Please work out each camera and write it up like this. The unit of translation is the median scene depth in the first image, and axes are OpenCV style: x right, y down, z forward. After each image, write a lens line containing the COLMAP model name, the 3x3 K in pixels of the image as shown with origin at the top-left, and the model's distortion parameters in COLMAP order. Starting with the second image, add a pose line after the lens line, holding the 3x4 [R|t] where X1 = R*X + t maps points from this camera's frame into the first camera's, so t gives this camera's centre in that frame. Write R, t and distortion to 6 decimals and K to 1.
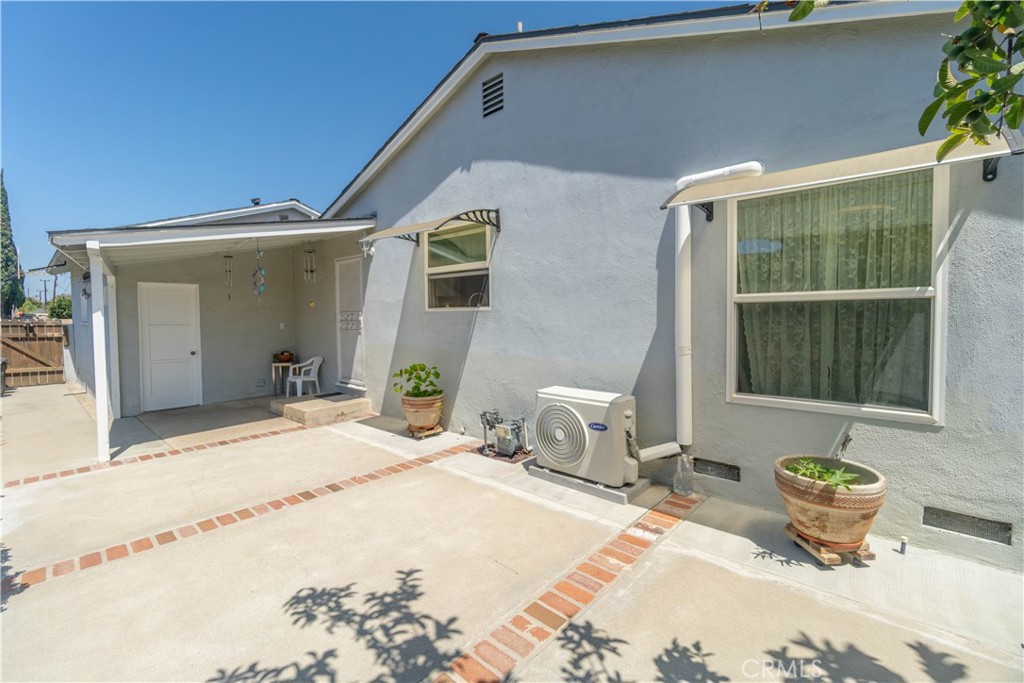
lens RADIAL K [[443.9, 0, 511.0], [0, 443.9, 335.3], [0, 0, 1]] dist [0.002922, -0.000600]
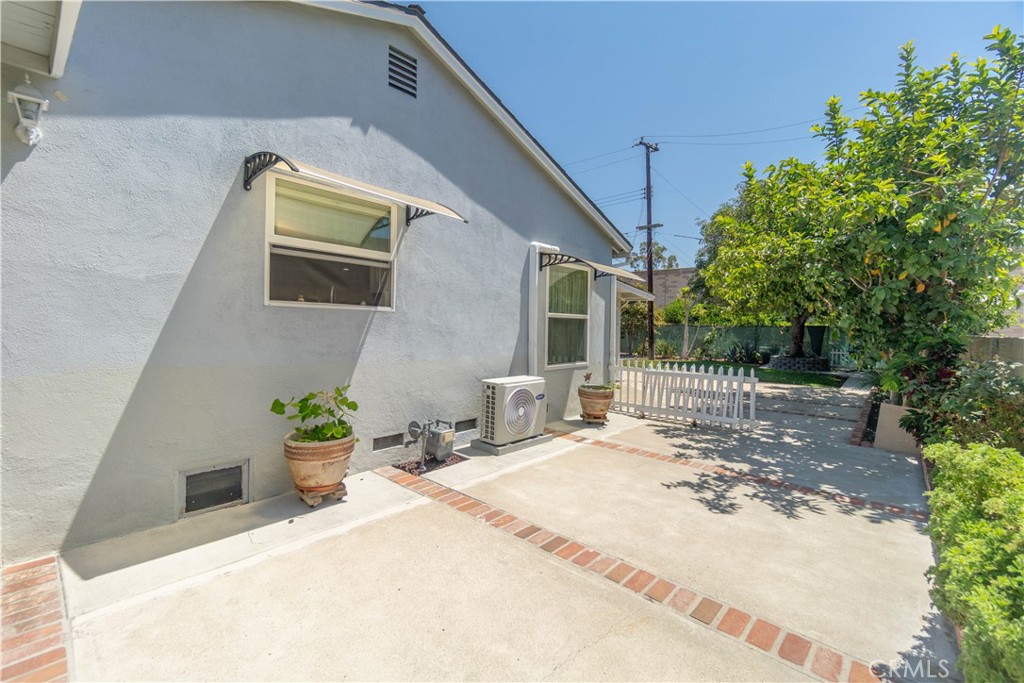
lens RADIAL K [[443.9, 0, 493.2], [0, 443.9, 333.5], [0, 0, 1]] dist [0.002922, -0.000600]
pose [[0.008622, -0.005102, 0.999950, -1.216478], [0.027267, 0.999616, 0.004865, -0.016649], [-0.999591, 0.027223, 0.008758, 1.070933]]
